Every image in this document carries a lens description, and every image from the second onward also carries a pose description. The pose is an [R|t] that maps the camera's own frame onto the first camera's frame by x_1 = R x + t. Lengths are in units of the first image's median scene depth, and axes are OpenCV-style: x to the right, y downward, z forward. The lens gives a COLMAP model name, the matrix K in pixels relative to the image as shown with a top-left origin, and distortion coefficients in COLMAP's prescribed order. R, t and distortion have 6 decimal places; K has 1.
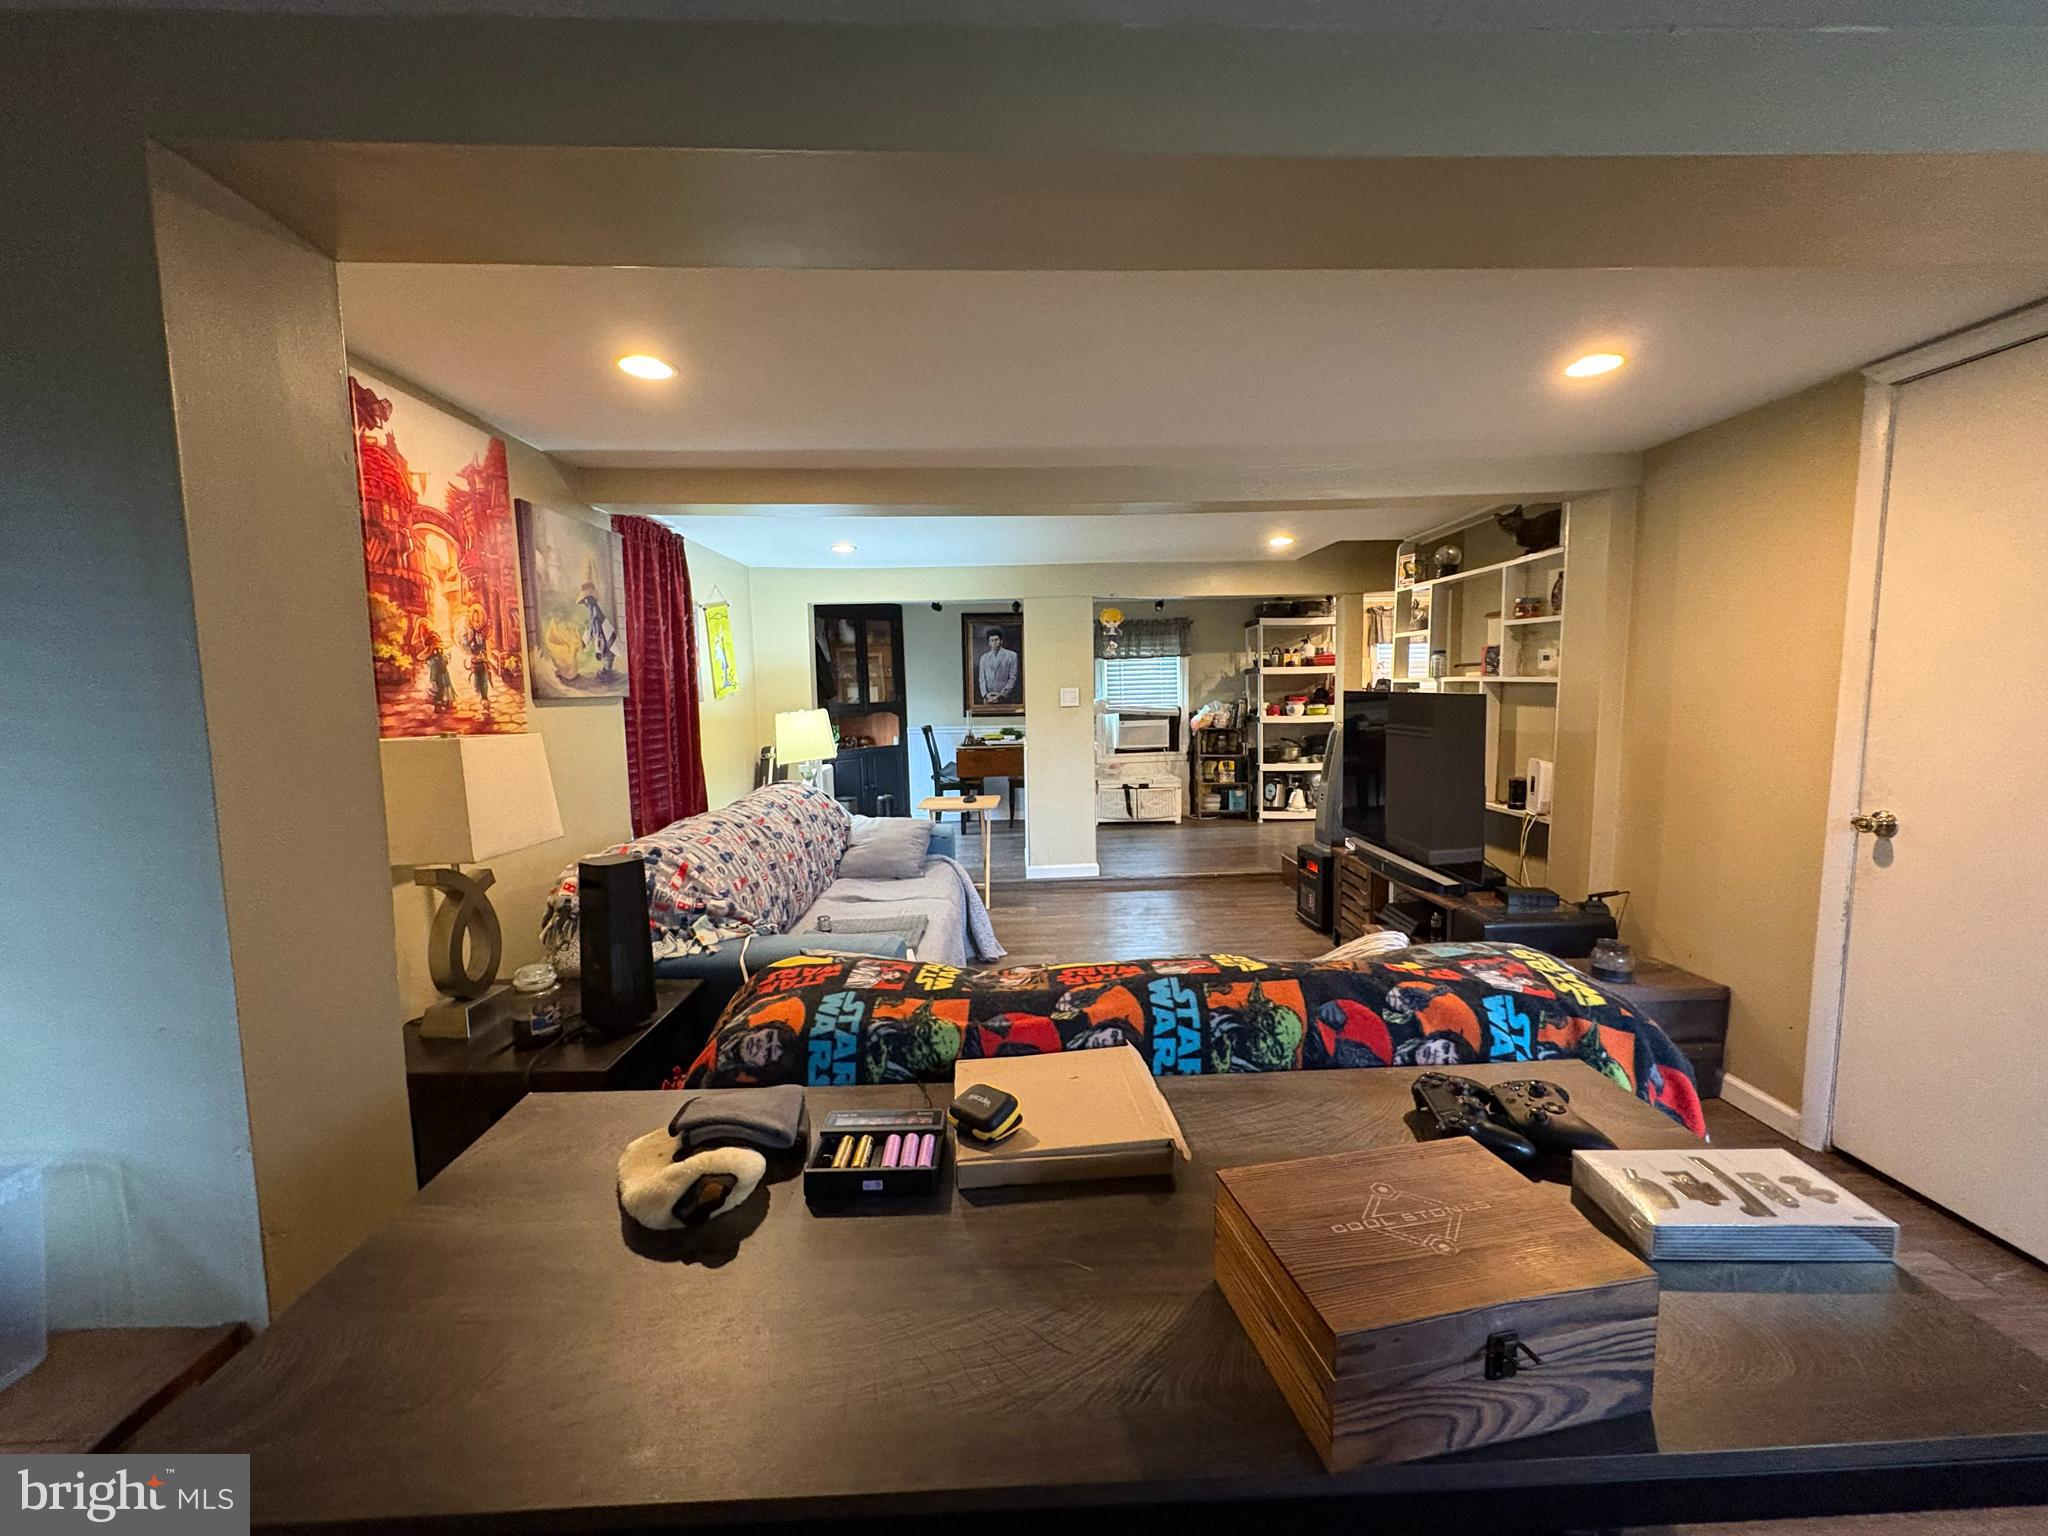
lens RADIAL K [[816.6, 0, 1025.8], [0, 816.6, 767.1], [0, 0, 1]] dist [-0.002333, 0.001170]
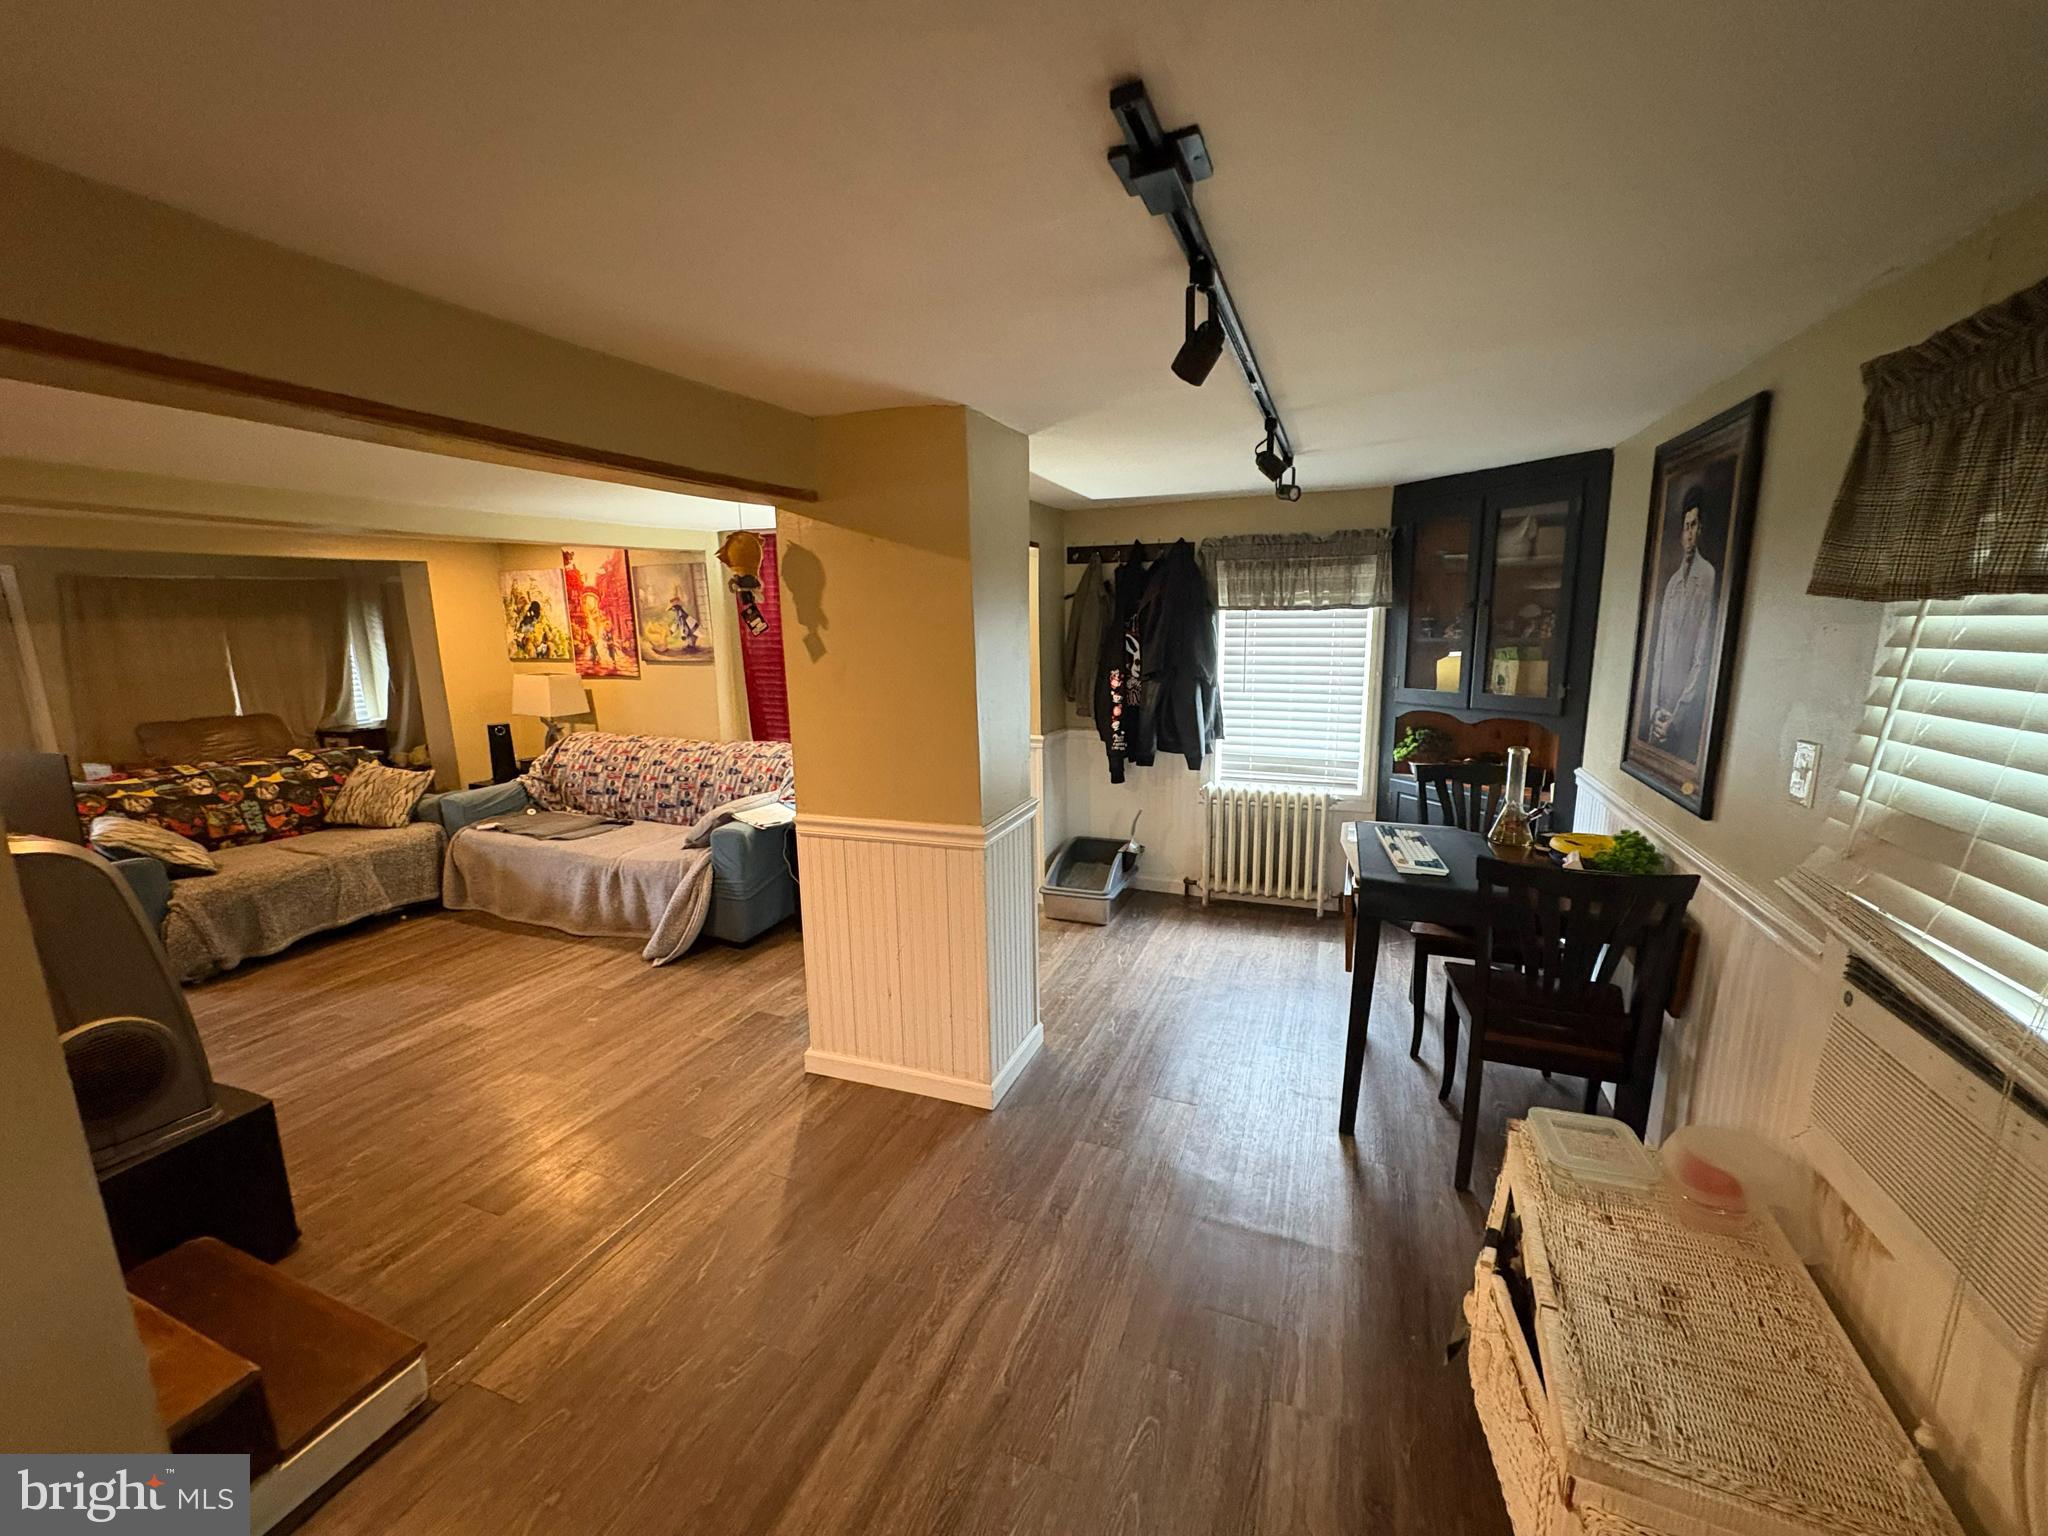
lens RADIAL K [[816.6, 0, 1026.6], [0, 816.6, 772.1], [0, 0, 1]] dist [-0.002333, 0.001170]
pose [[-0.398243, 0.197301, -0.895810, 1.038806], [-0.064130, 0.968215, 0.241758, -0.412069], [0.915035, 0.153727, -0.372932, 2.979528]]
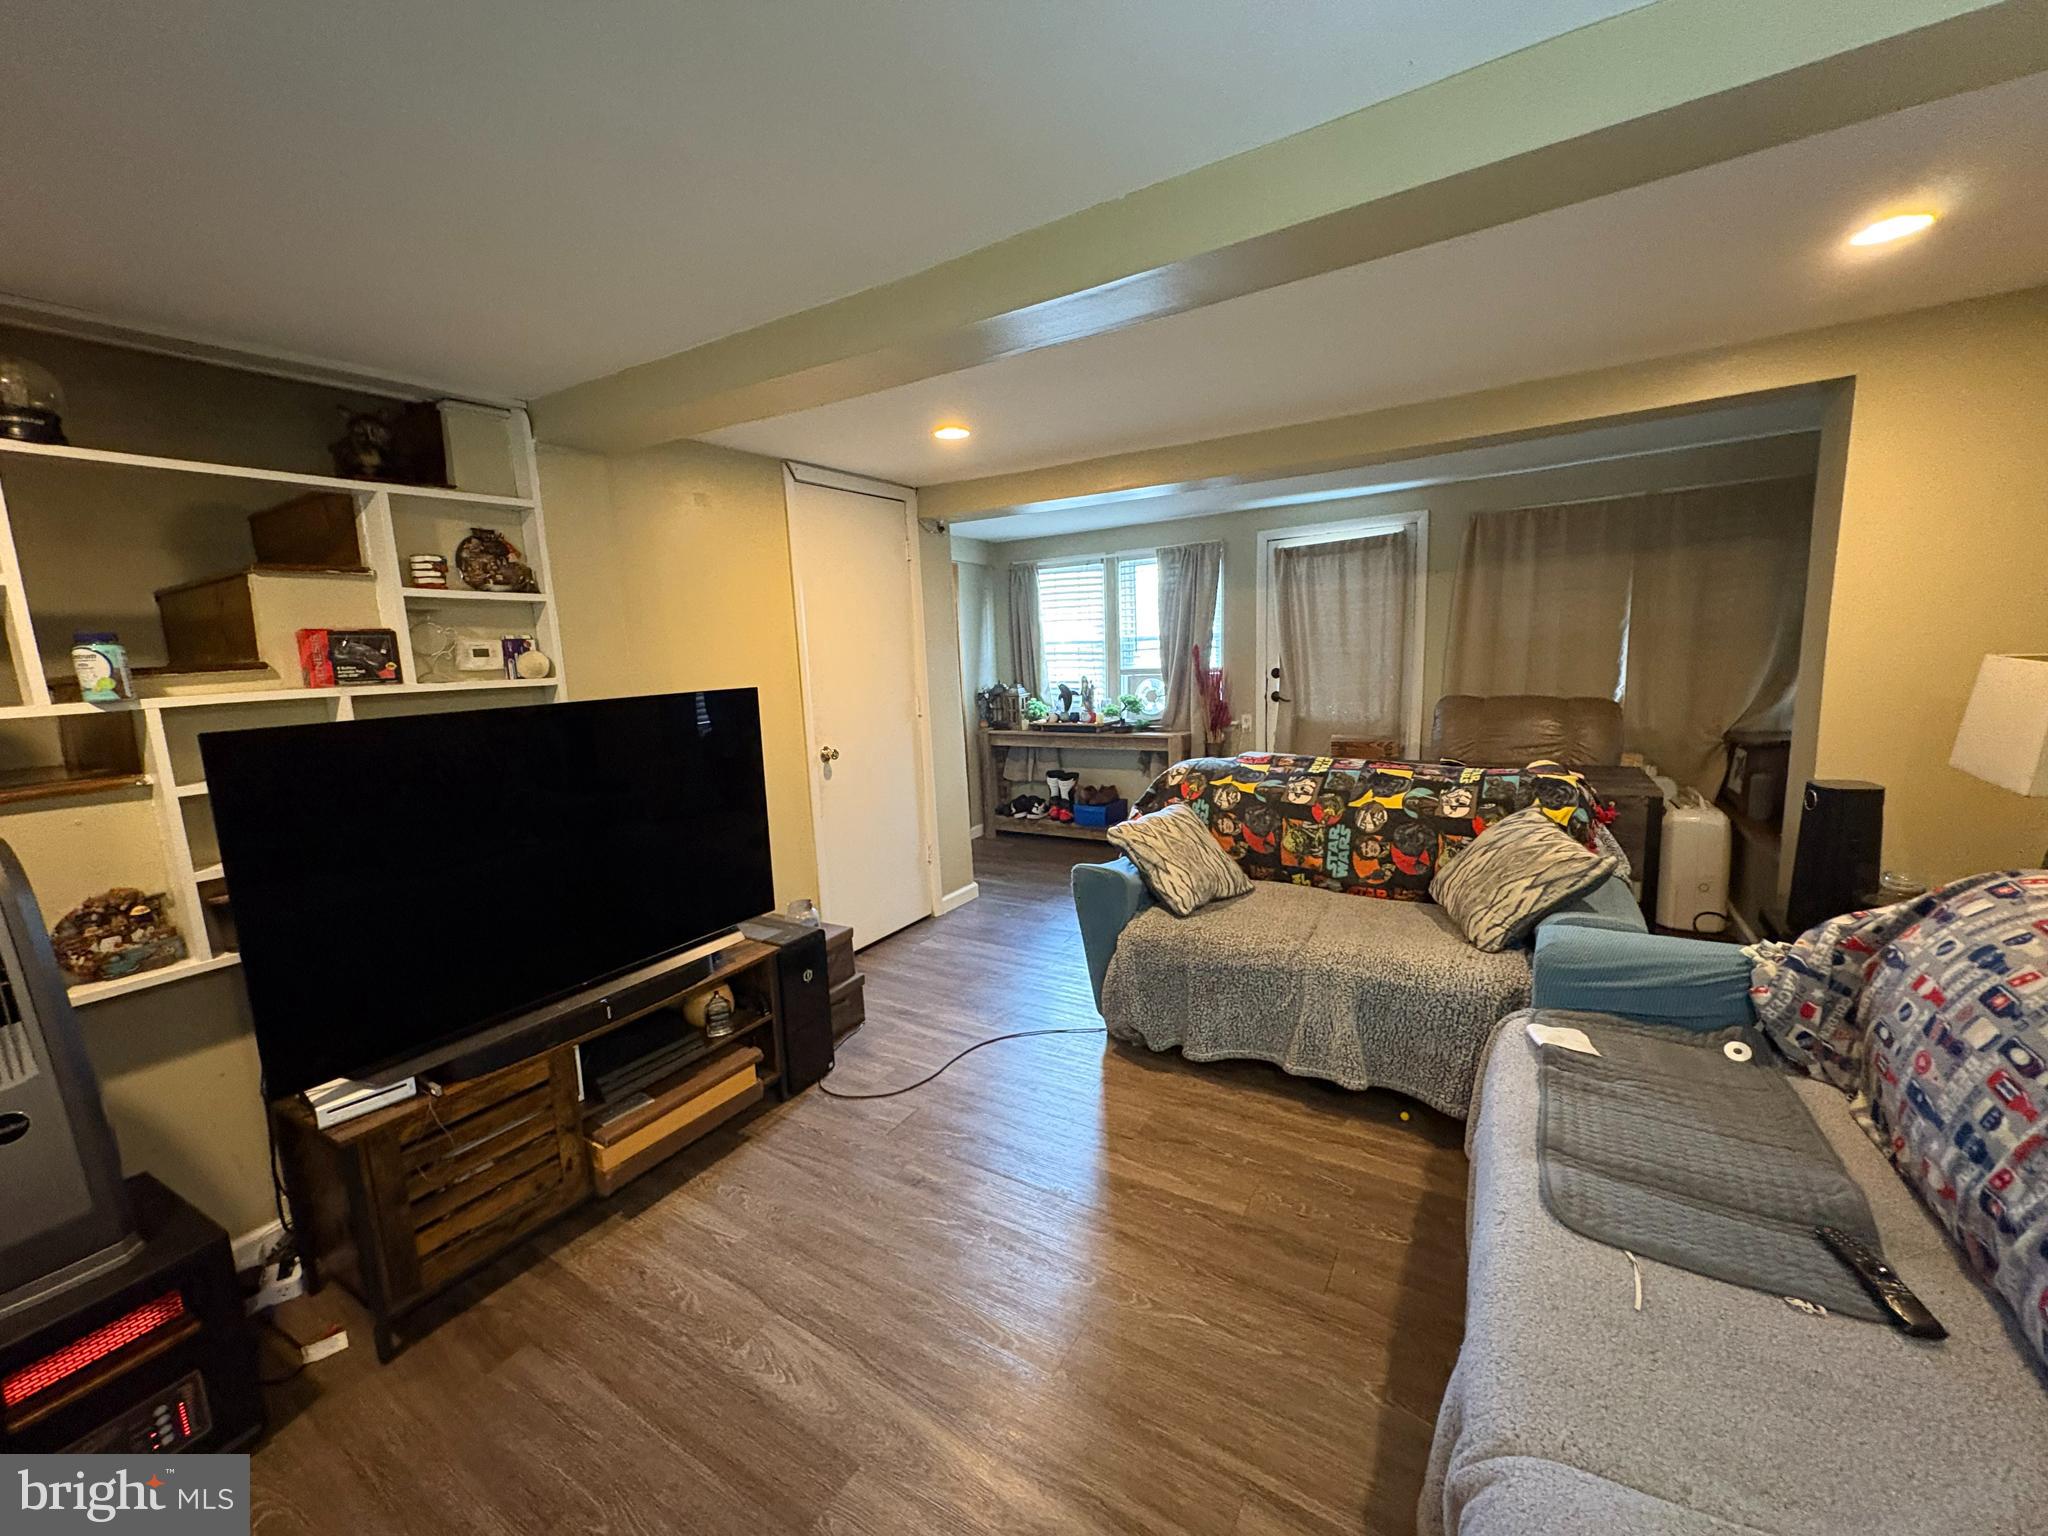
lens RADIAL K [[816.6, 0, 1028.3], [0, 816.6, 769.2], [0, 0, 1]] dist [-0.002333, 0.001170]
pose [[-0.836983, -0.030341, 0.546388, -0.179394], [0.112823, 0.967443, 0.226549, -0.203896], [-0.535473, 0.251263, -0.806310, 1.906736]]
